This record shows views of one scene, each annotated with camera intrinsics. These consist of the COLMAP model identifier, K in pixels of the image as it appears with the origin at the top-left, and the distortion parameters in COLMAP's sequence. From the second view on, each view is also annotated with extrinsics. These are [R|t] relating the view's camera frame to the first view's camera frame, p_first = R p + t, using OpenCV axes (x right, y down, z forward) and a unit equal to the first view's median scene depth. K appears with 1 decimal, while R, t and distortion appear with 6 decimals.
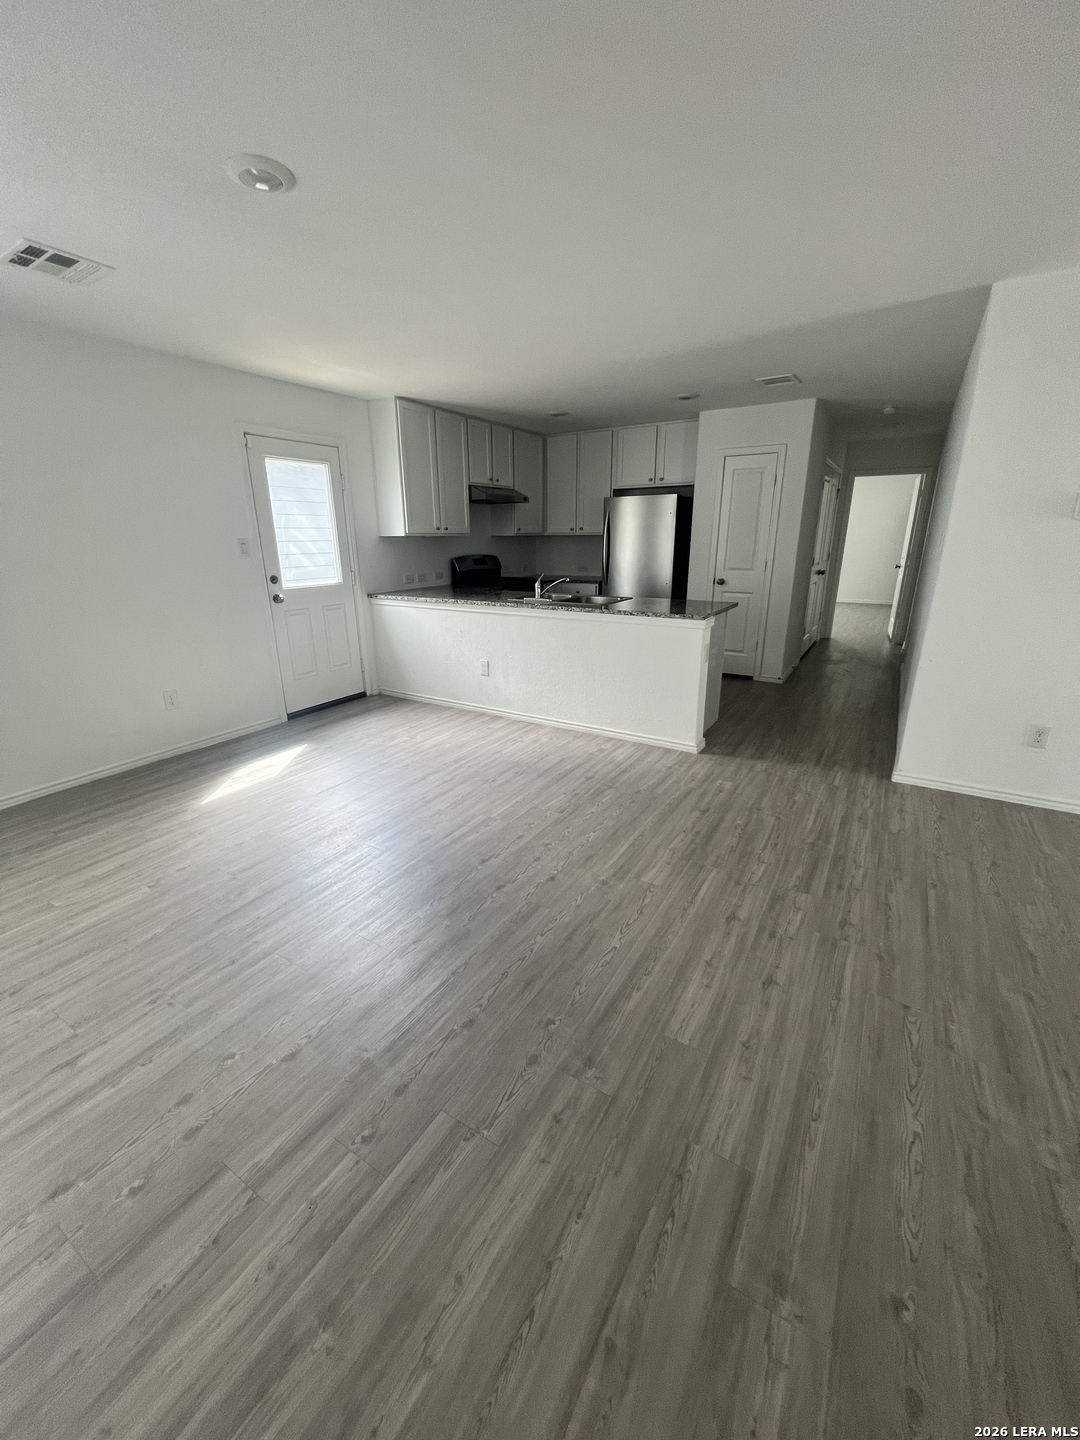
lens RADIAL K [[578.5, 0, 534.0], [0, 578.5, 718.1], [0, 0, 1]] dist [-0.000206, -0.000167]
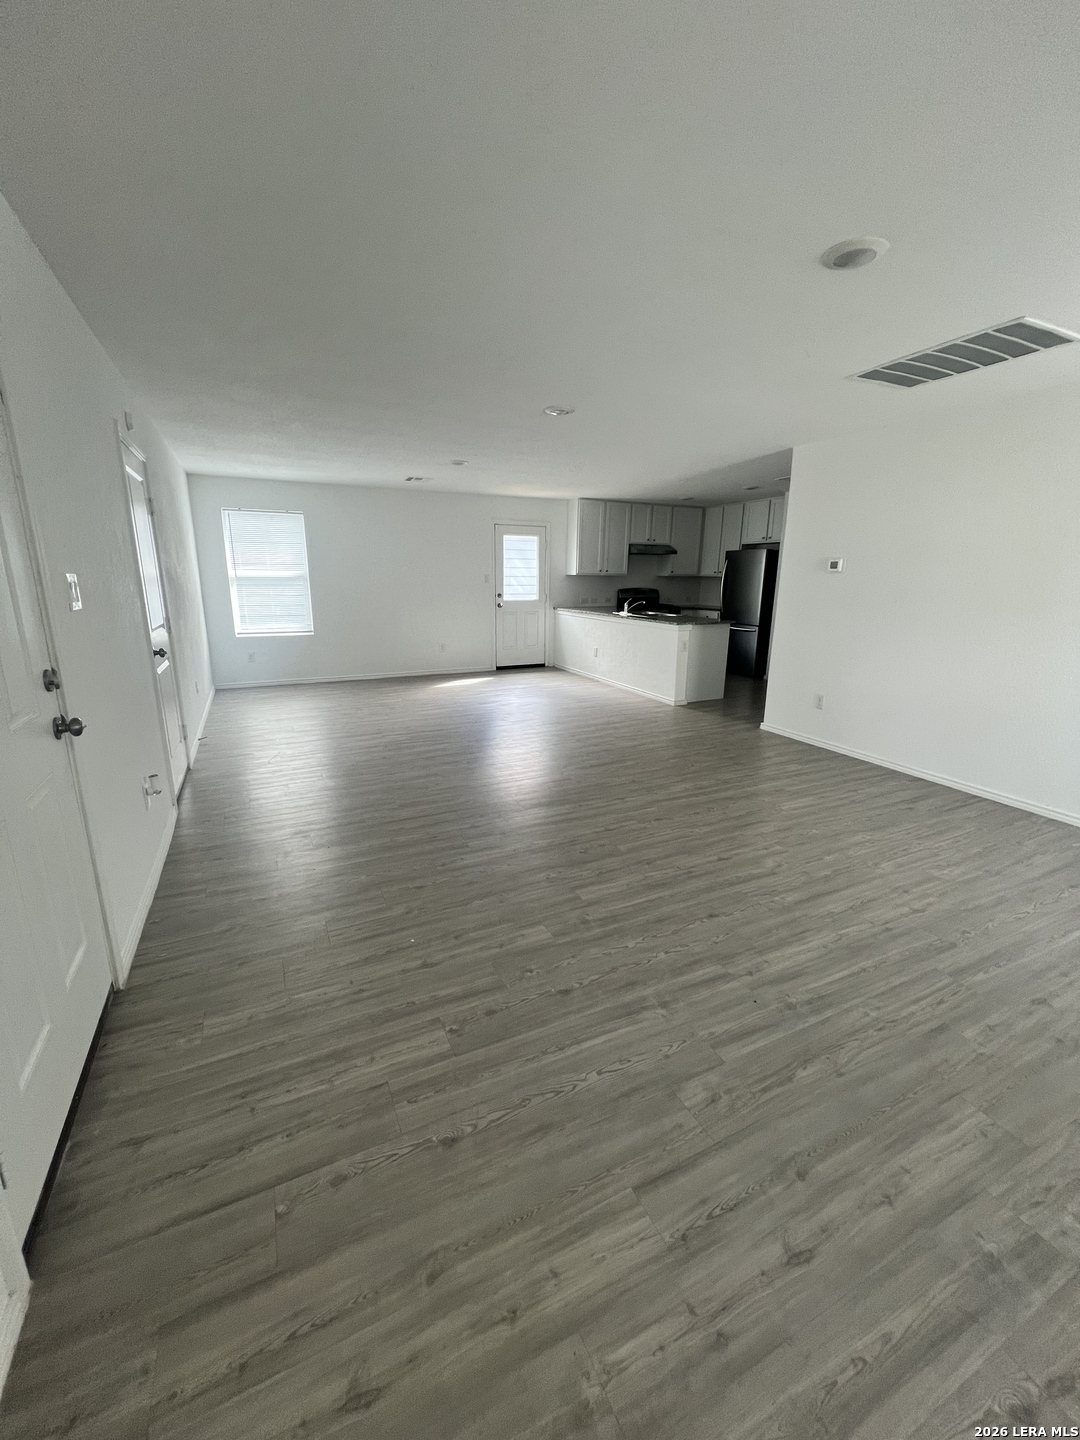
lens RADIAL K [[578.5, 0, 534.0], [0, 578.5, 718.1], [0, 0, 1]] dist [-0.000206, -0.000167]
pose [[0.838718, 0.148017, -0.524065, 0.622399], [-0.179257, 0.983761, -0.009030, 0.139494], [0.514218, 0.101515, 0.851631, -0.476718]]
